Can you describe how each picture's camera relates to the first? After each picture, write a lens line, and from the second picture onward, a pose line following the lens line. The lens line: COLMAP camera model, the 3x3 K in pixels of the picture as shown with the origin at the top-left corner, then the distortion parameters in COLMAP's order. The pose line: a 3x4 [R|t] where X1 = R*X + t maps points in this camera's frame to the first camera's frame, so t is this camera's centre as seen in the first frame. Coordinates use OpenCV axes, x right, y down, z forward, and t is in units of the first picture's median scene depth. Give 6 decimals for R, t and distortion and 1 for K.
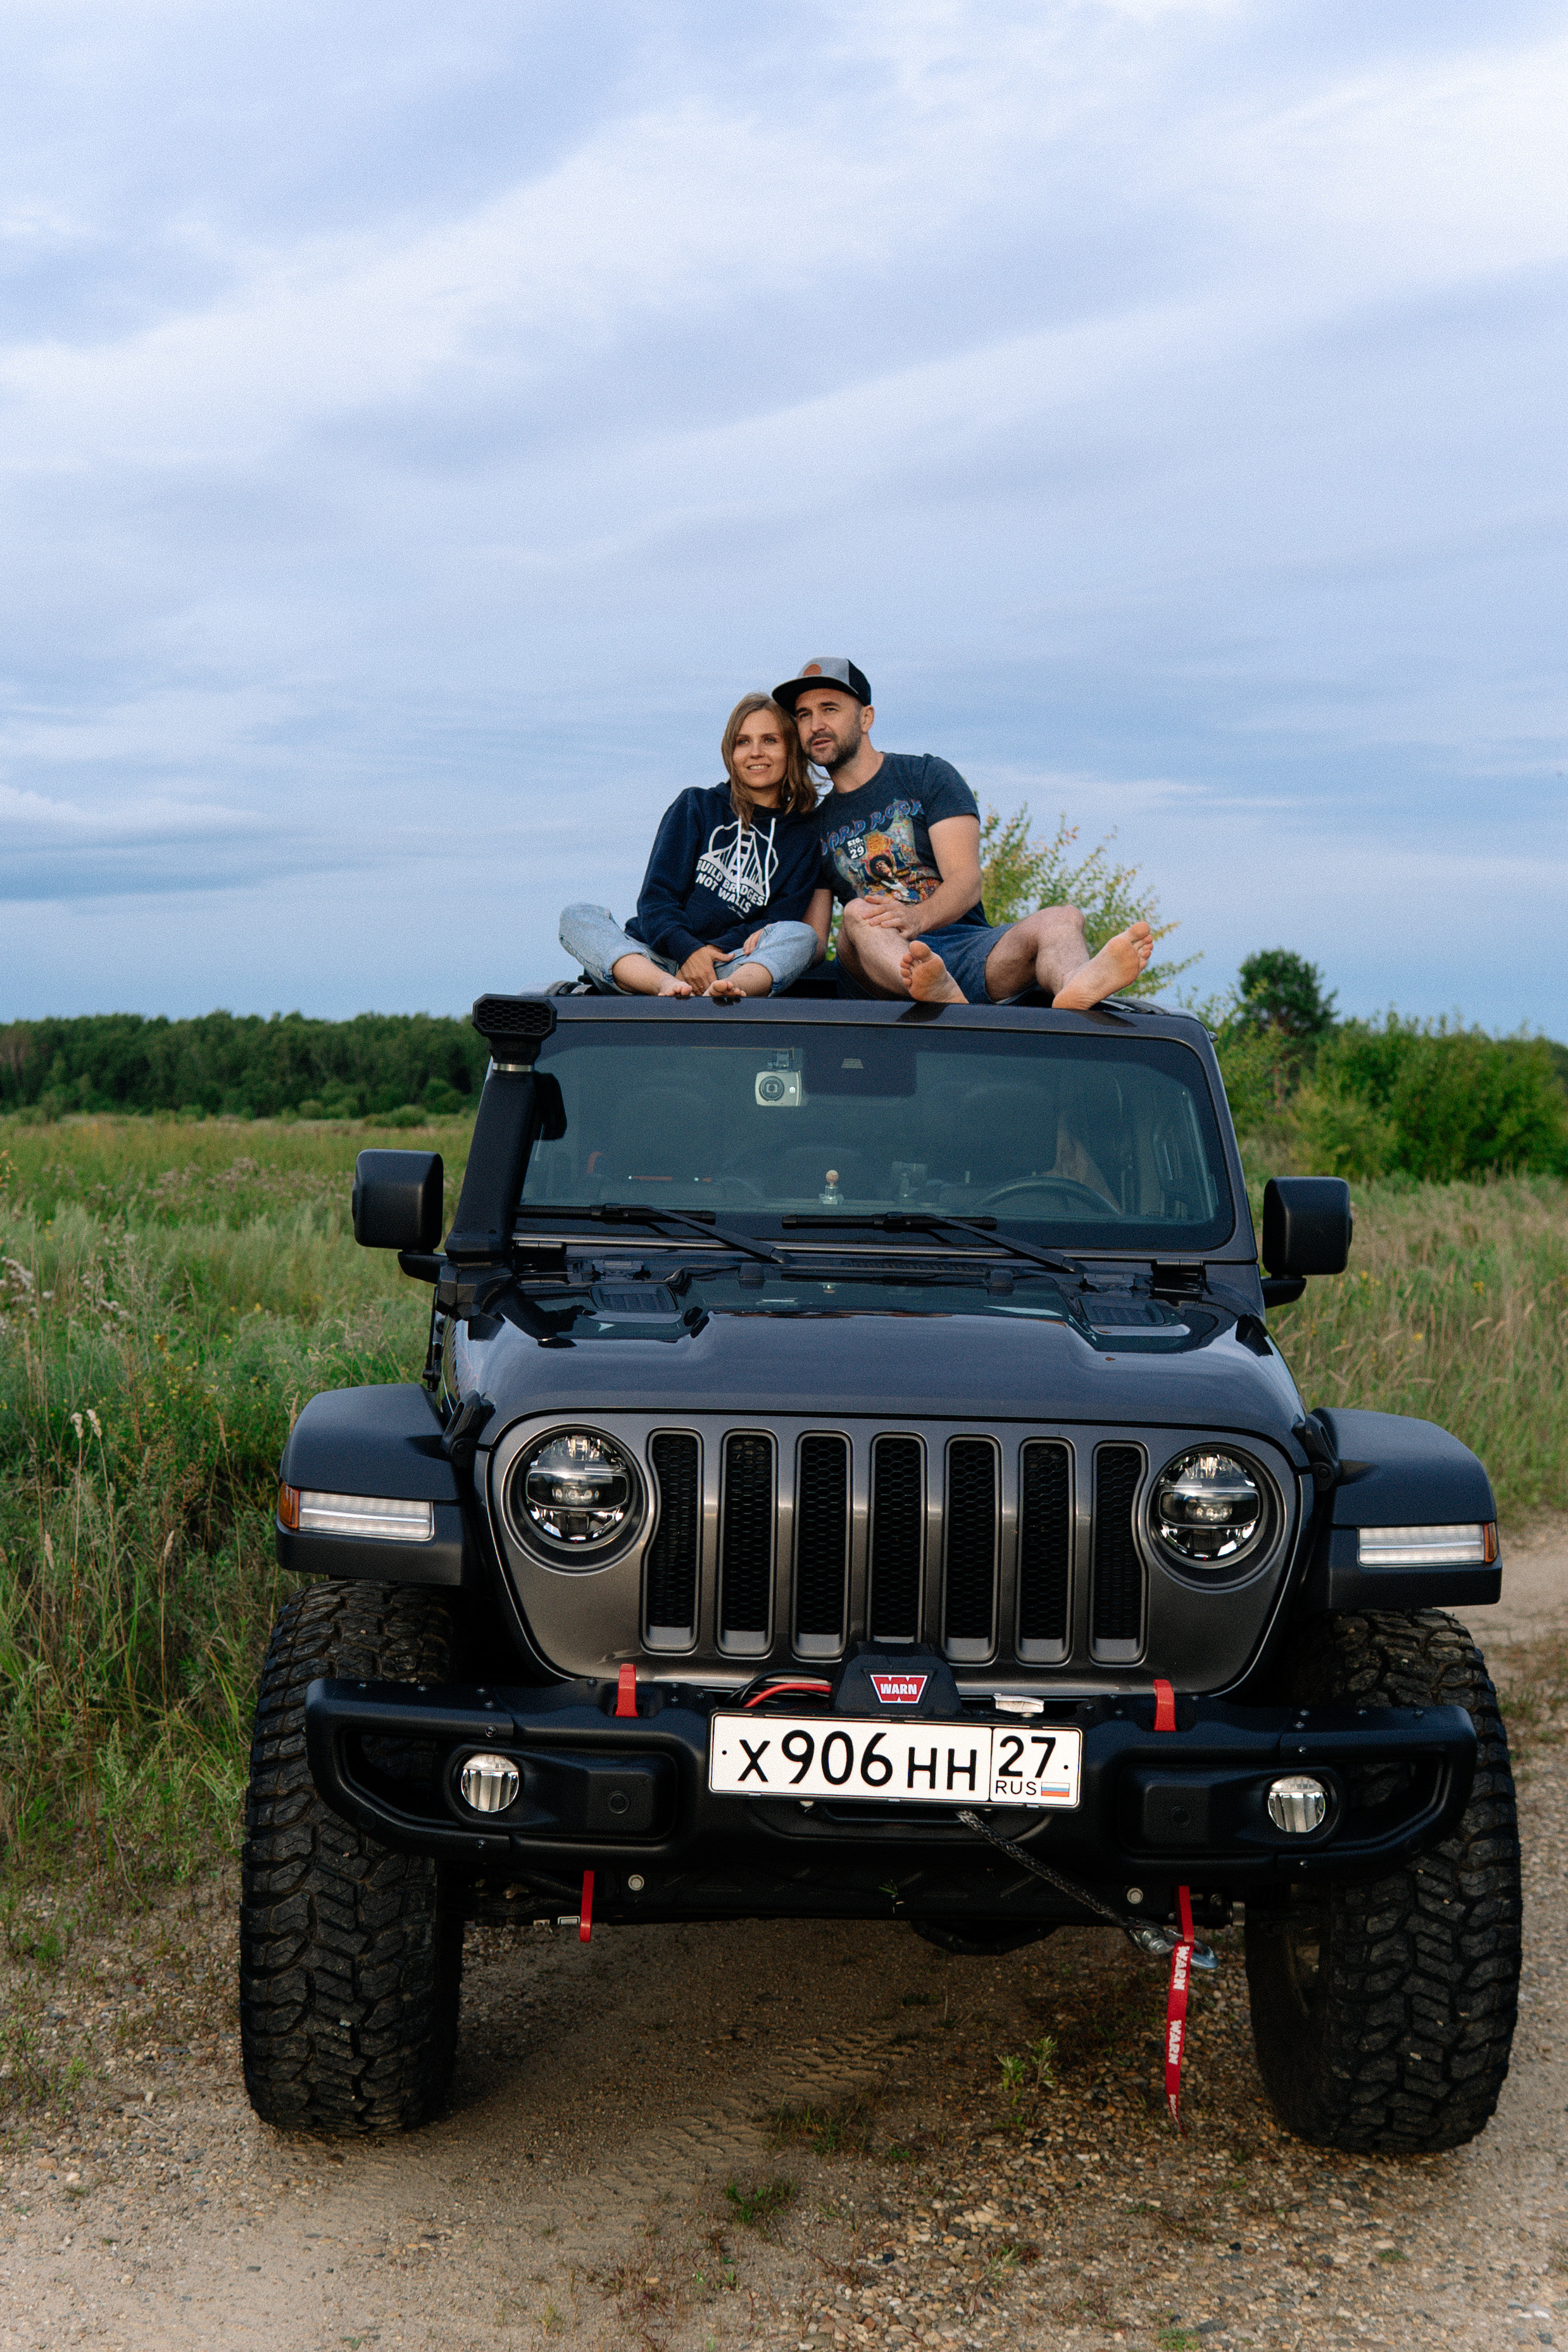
lens RADIAL K [[2983.9, 0, 966.6], [0, 2983.9, 1178.2], [0, 0, 1]] dist [0.320757, -0.726785]
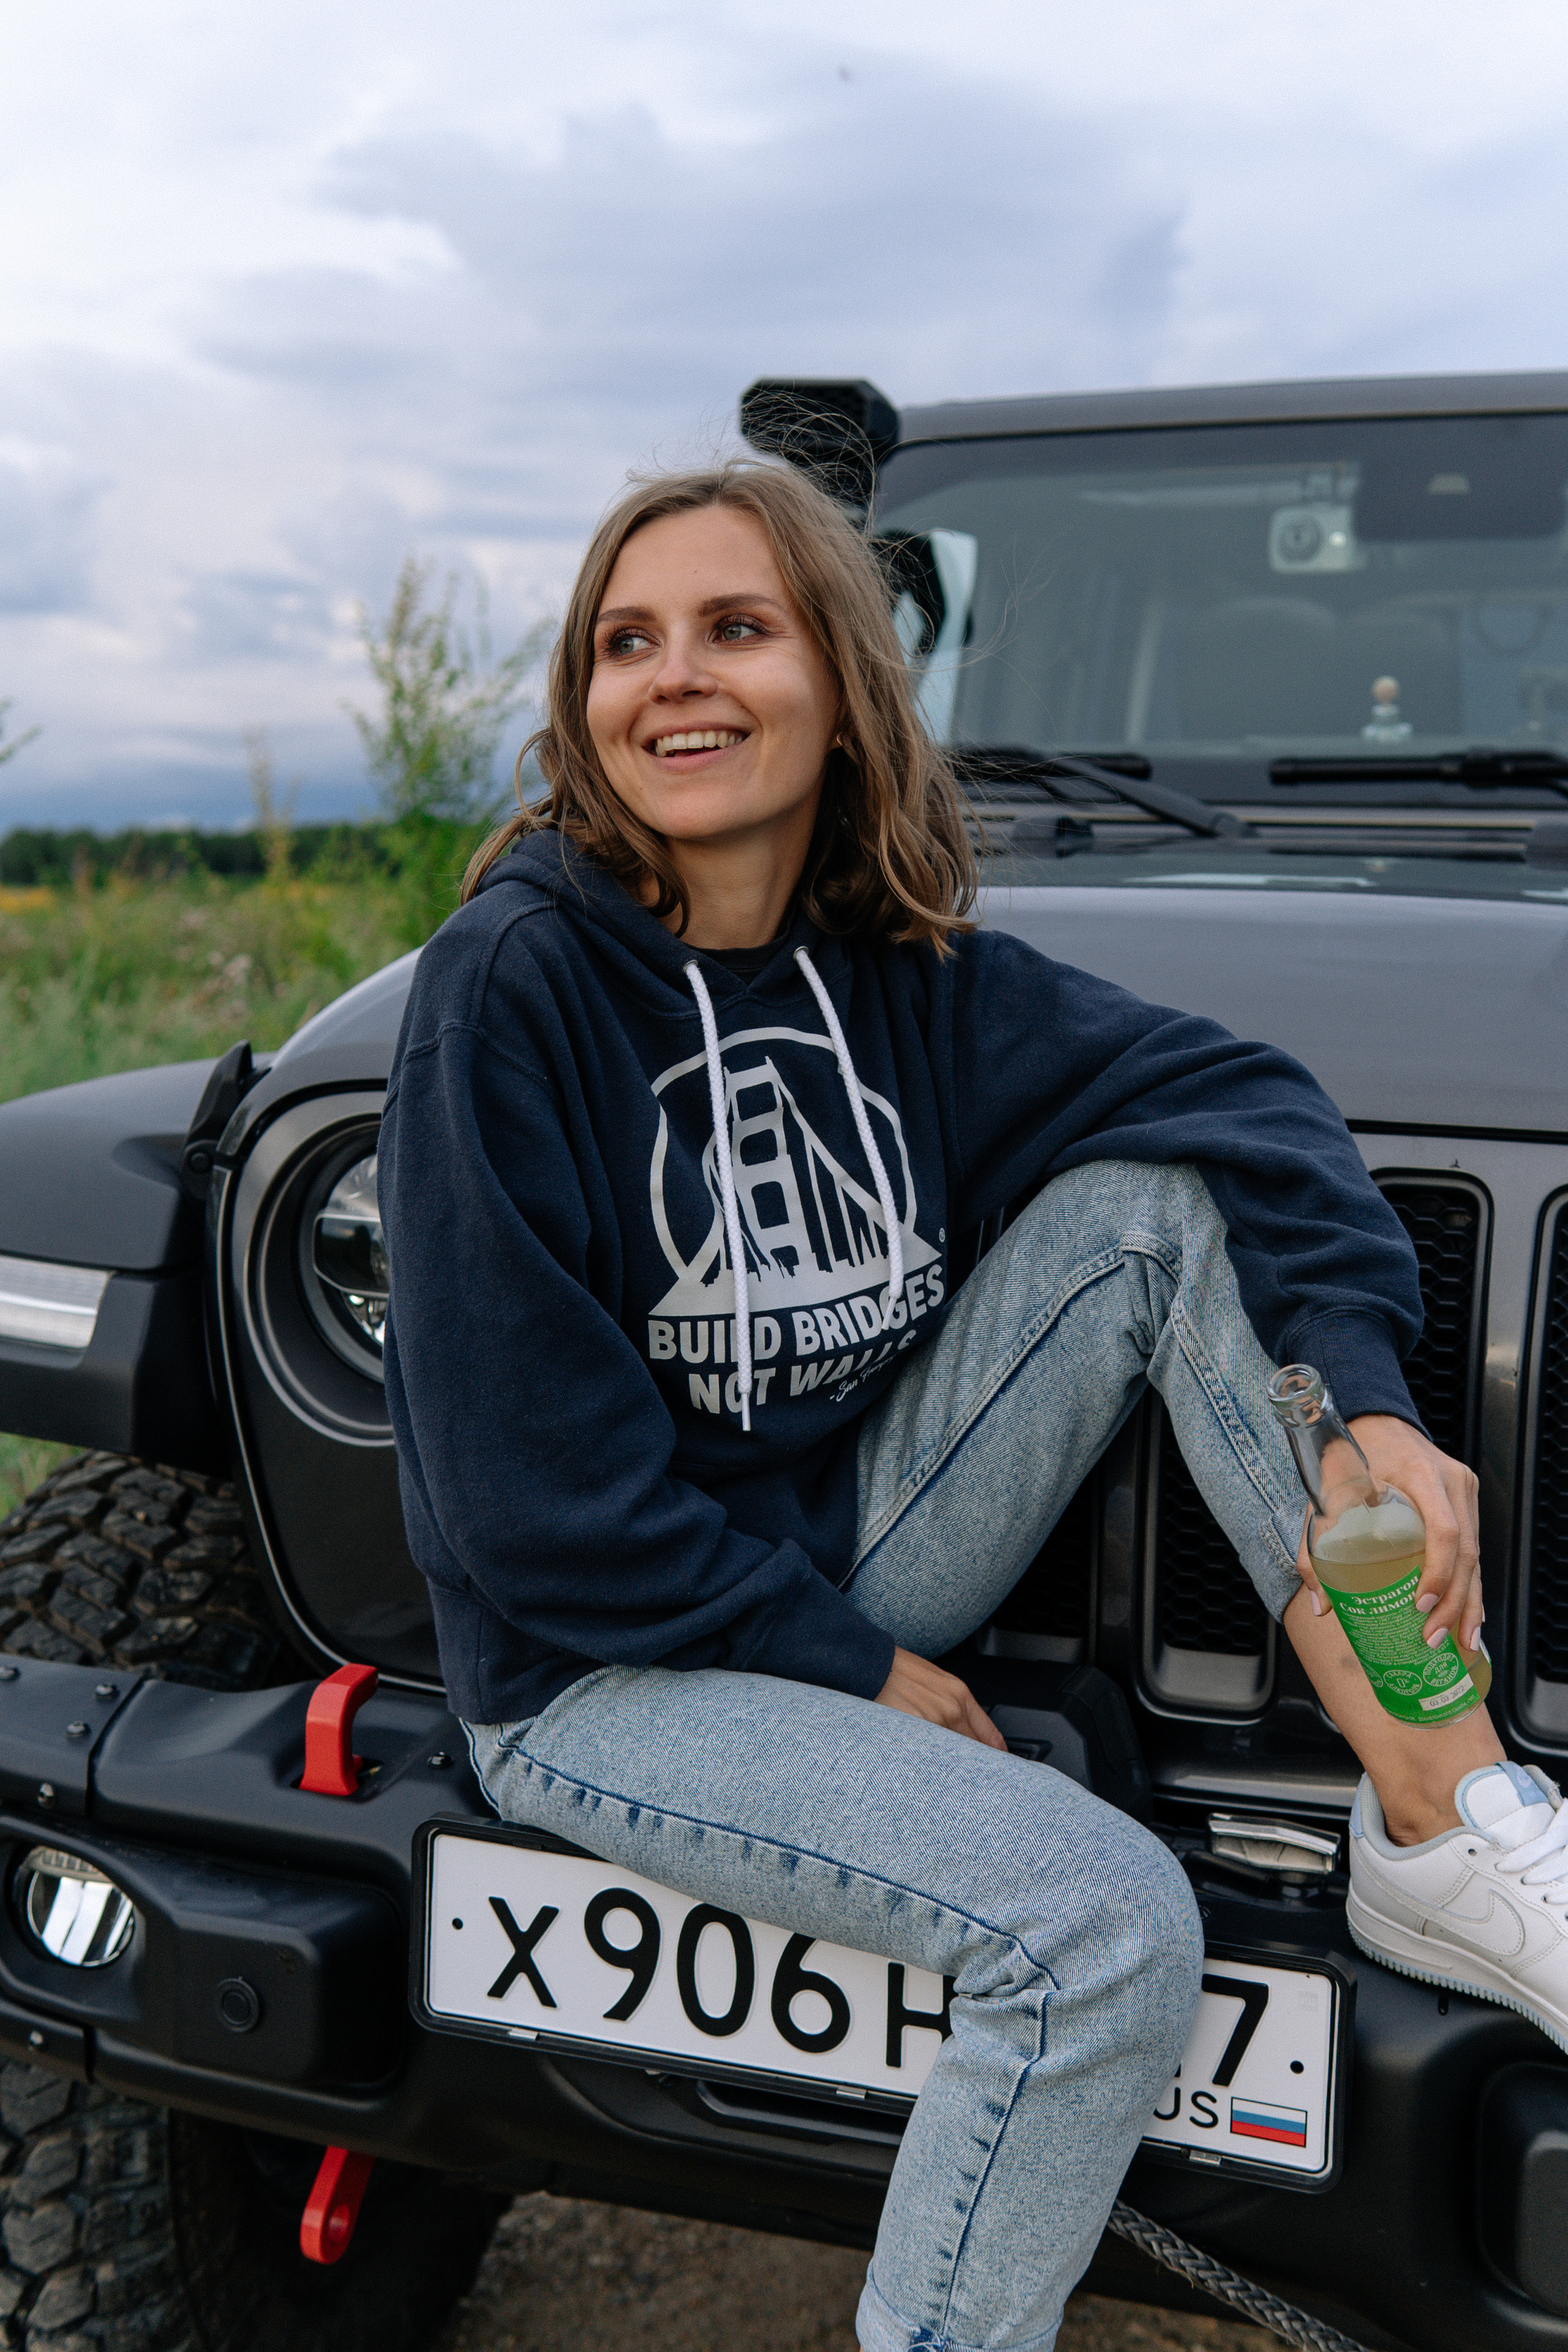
lens RADIAL K [[2984.1, 0, 966.6], [0, 2984.1, 1178.2], [0, 0, 1]] dist [0.320757, -0.726785]
pose [[0.930723, 0.026837, -0.364740, 0.127864], [0.006995, 0.995815, 0.091120, 0.054254], [0.365659, -0.087359, 0.926640, 0.652888]]
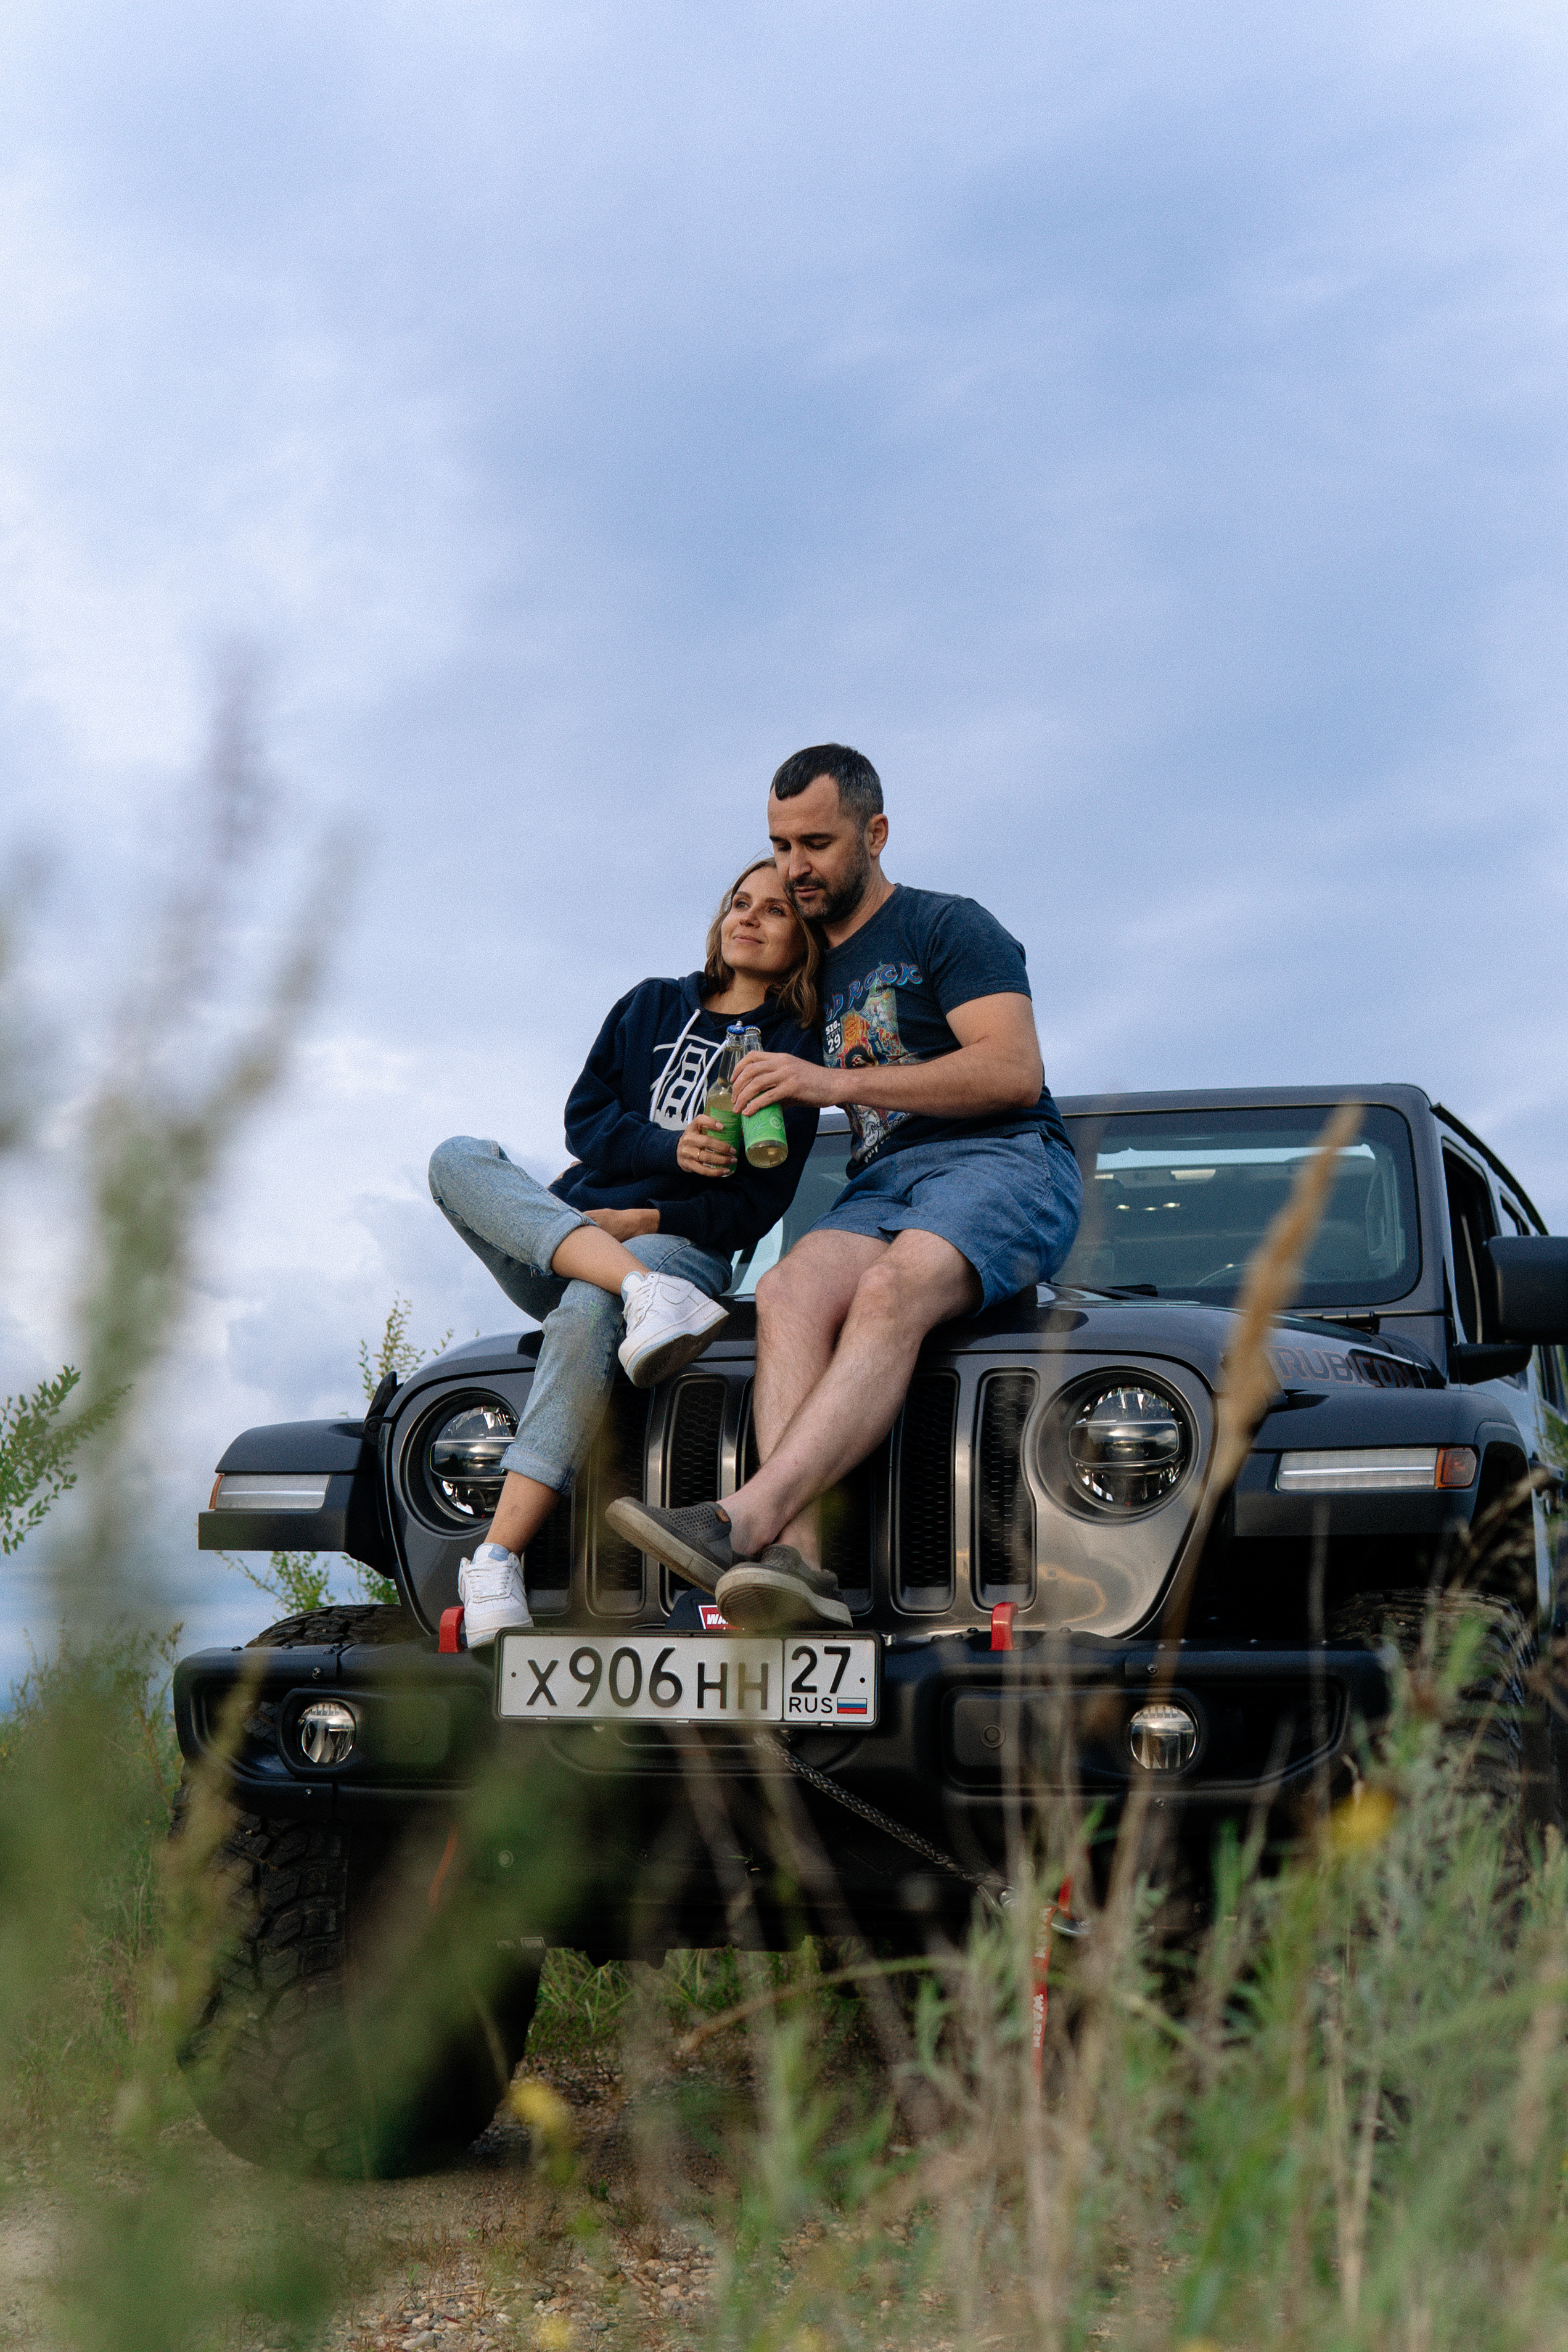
lens RADIAL K [[2983.9, 0, 966.6], [0, 2983.9, 1178.2], [0, 0, 1]] dist [0.320757, -0.726785]
pose [[0.940468, -0.089544, -0.327875, 0.371546], [0.034805, 0.984973, -0.169164, 0.200771], [0.338095, 0.147682, 0.929452, 0.150990]]
